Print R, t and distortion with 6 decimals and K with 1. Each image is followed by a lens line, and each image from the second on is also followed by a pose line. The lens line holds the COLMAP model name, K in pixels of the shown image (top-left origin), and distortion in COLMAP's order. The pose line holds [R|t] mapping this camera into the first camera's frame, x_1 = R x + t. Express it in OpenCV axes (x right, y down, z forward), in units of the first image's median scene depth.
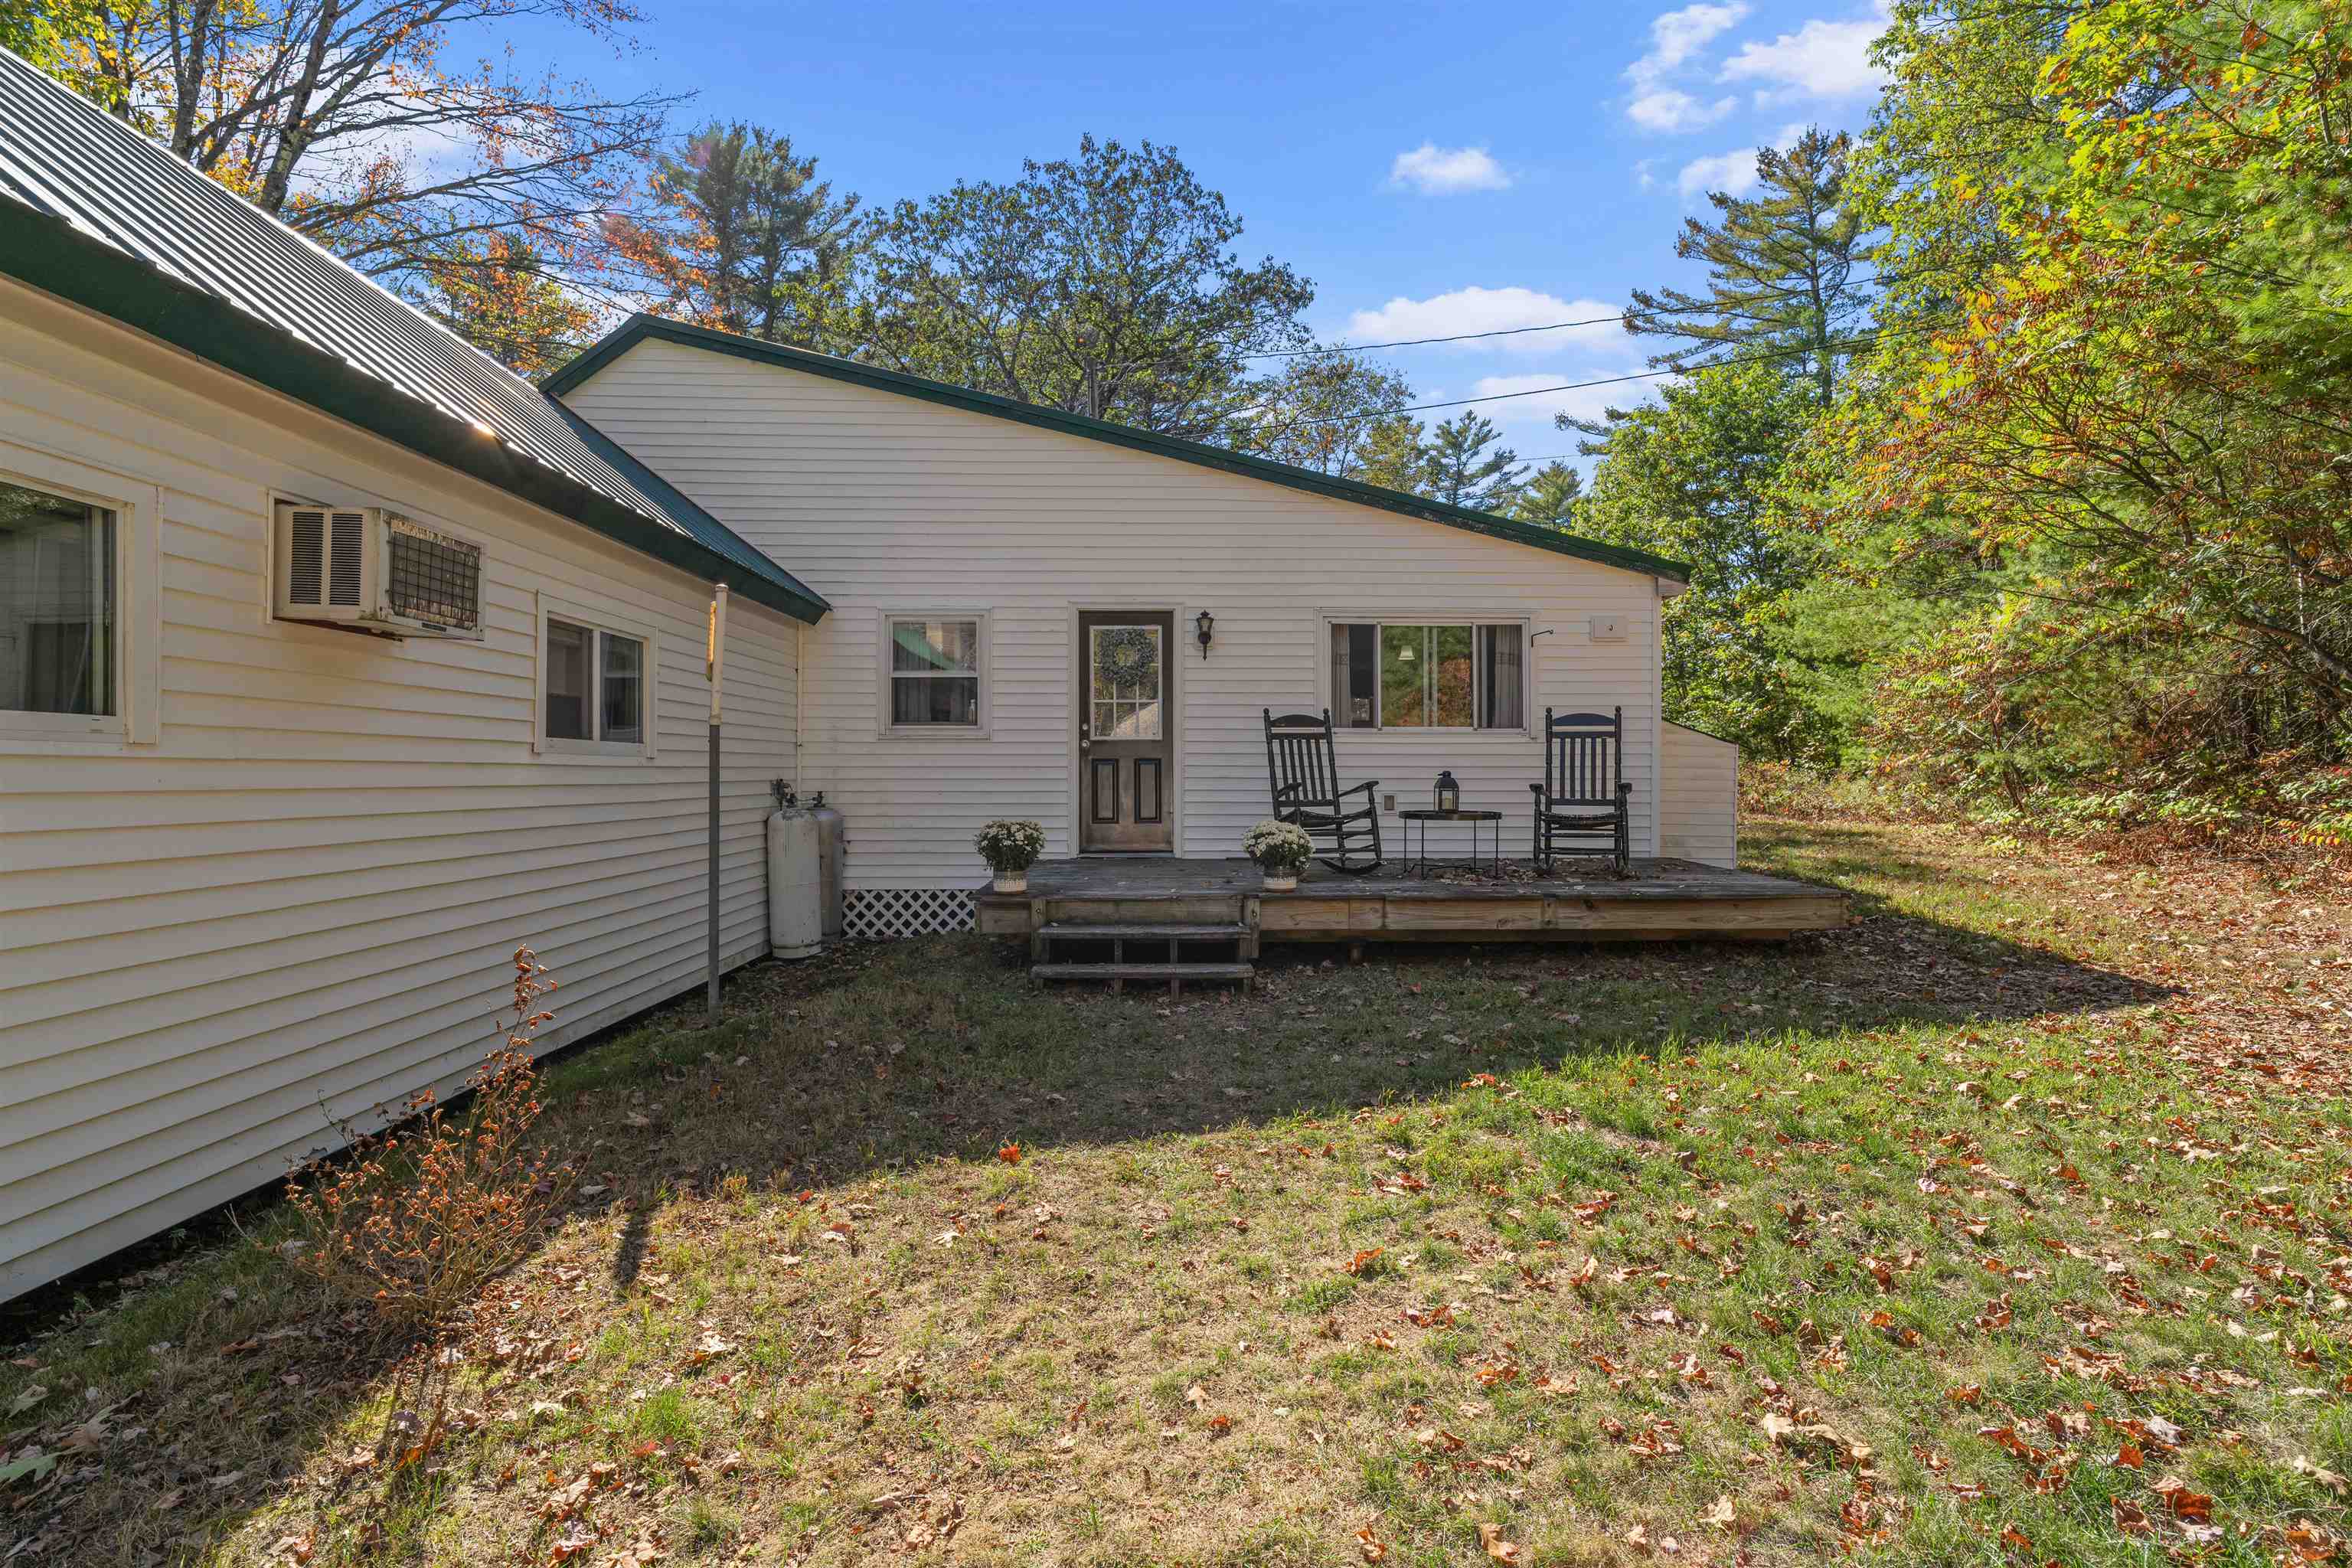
lens RADIAL K [[1097.1, 0, 1181.4], [0, 1097.1, 774.9], [0, 0, 1]] dist [-0.000166, 0.001272]
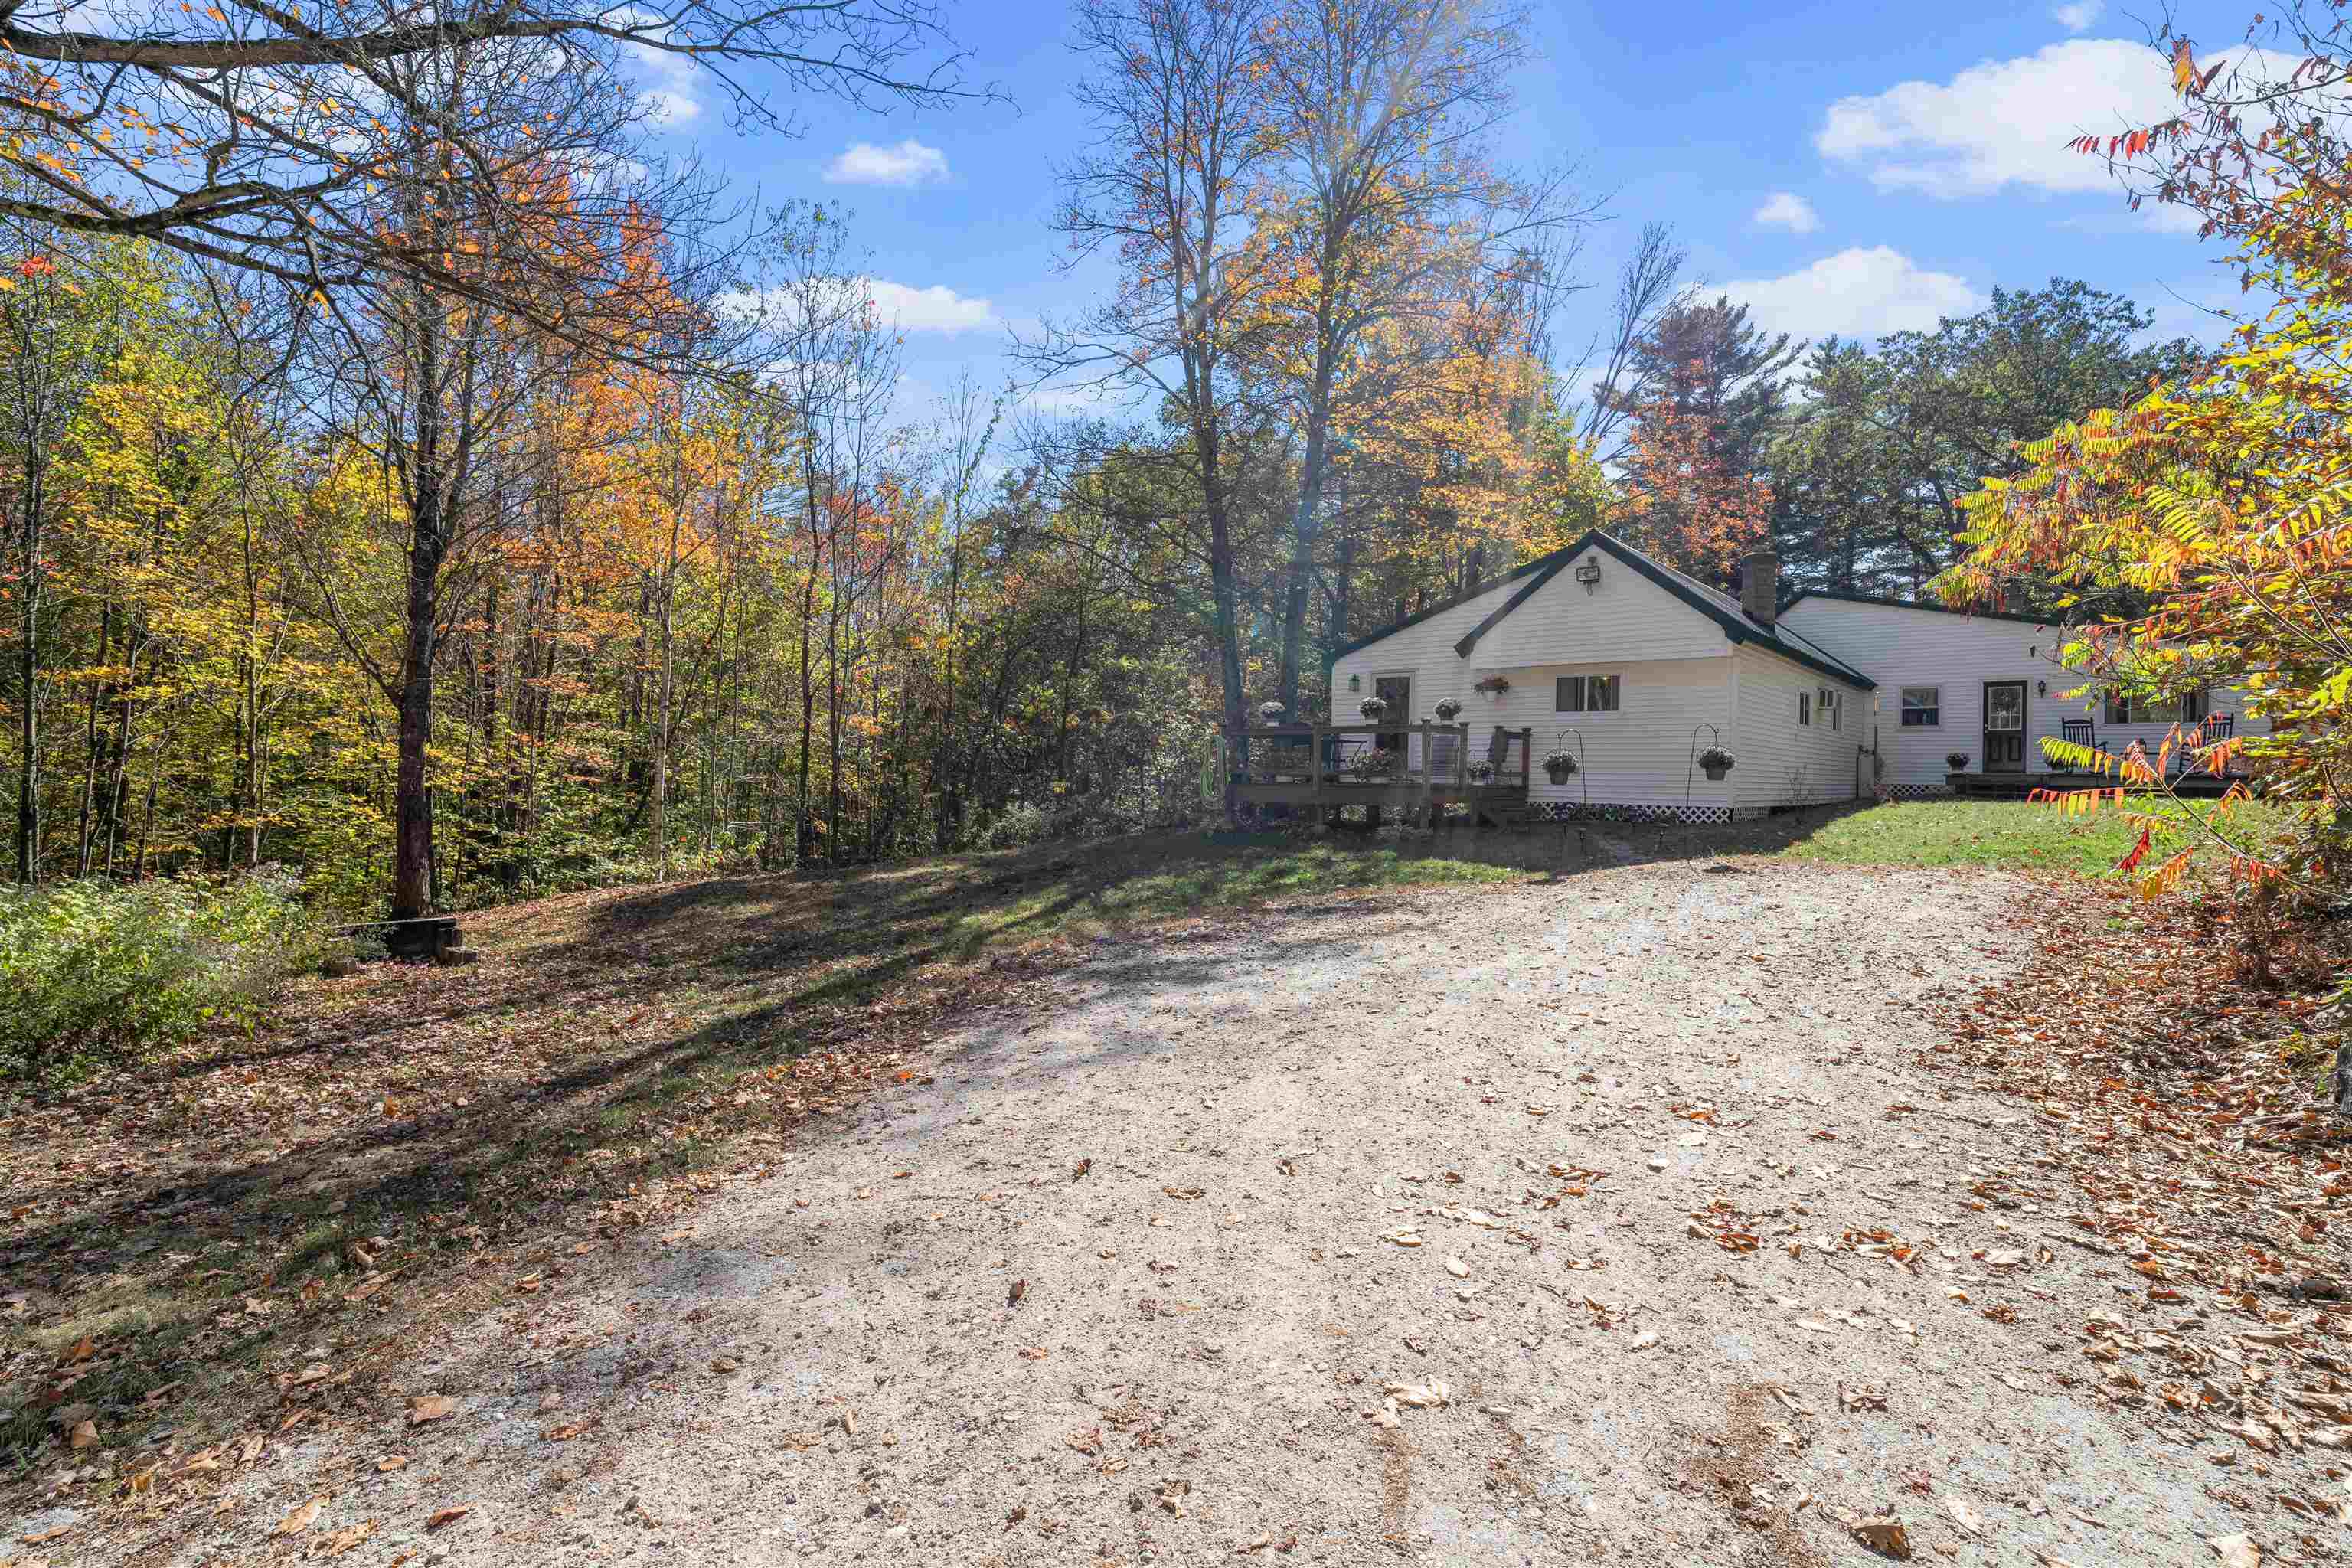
lens RADIAL K [[1097.1, 0, 1181.4], [0, 1097.1, 774.9], [0, 0, 1]] dist [-0.000166, 0.001272]
pose [[0.746804, 0.008962, -0.664983, 0.231640], [-0.014441, 0.999892, -0.002742, 0.115753], [0.664887, 0.011651, 0.746853, -2.342960]]
